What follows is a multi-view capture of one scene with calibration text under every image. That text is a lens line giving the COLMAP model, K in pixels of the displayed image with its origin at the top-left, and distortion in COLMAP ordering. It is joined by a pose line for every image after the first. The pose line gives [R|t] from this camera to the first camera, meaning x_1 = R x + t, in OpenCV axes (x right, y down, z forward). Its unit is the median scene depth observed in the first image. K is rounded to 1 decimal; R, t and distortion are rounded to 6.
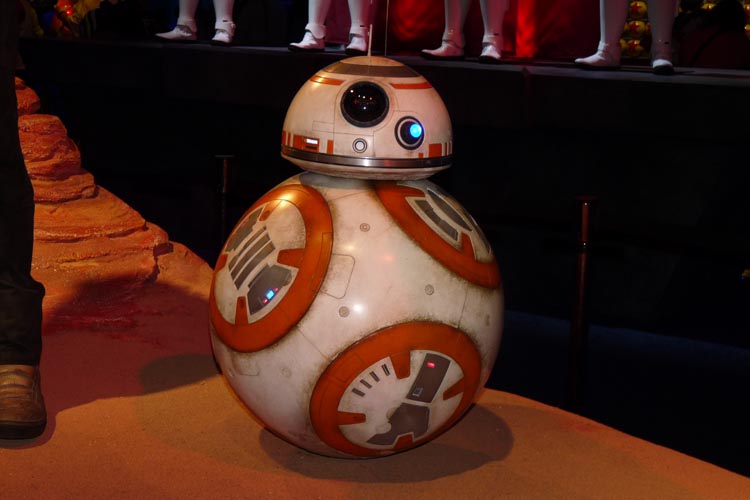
lens RADIAL K [[1523.6, 0, 374.4], [0, 1523.6, 254.9], [0, 0, 1]] dist [0.013870, 0.000000]
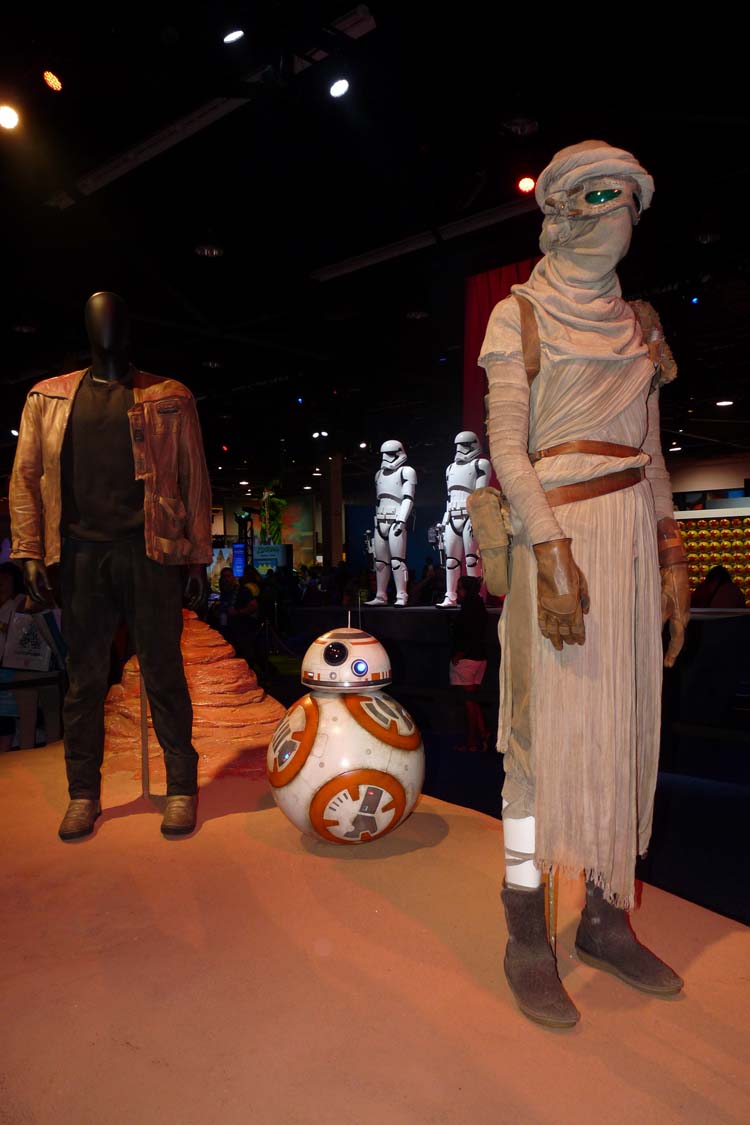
lens RADIAL K [[899.3, 0, 376.8], [0, 899.3, 567.0], [0, 0, 1]] dist [-0.001649, -0.028467]
pose [[0.983072, -0.057981, -0.173803, 0.242409], [0.027211, 0.984290, -0.174448, -0.007508], [0.181188, 0.166766, 0.969206, -0.104209]]
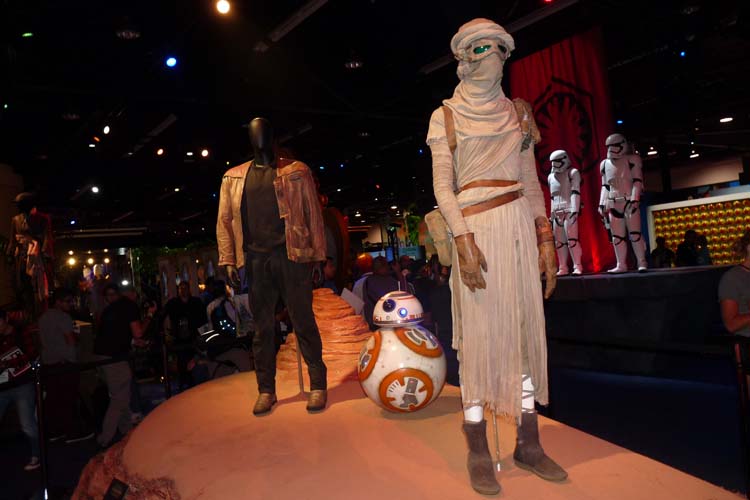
lens RADIAL K [[599.5, 0, 370.4], [0, 599.5, 246.9], [0, 0, 1]] dist [-0.001649, -0.028467]
pose [[0.923444, -0.136186, -0.358755, 0.449300], [0.064413, 0.976652, -0.204944, 0.045885], [0.378289, 0.166145, 0.910655, -0.265698]]
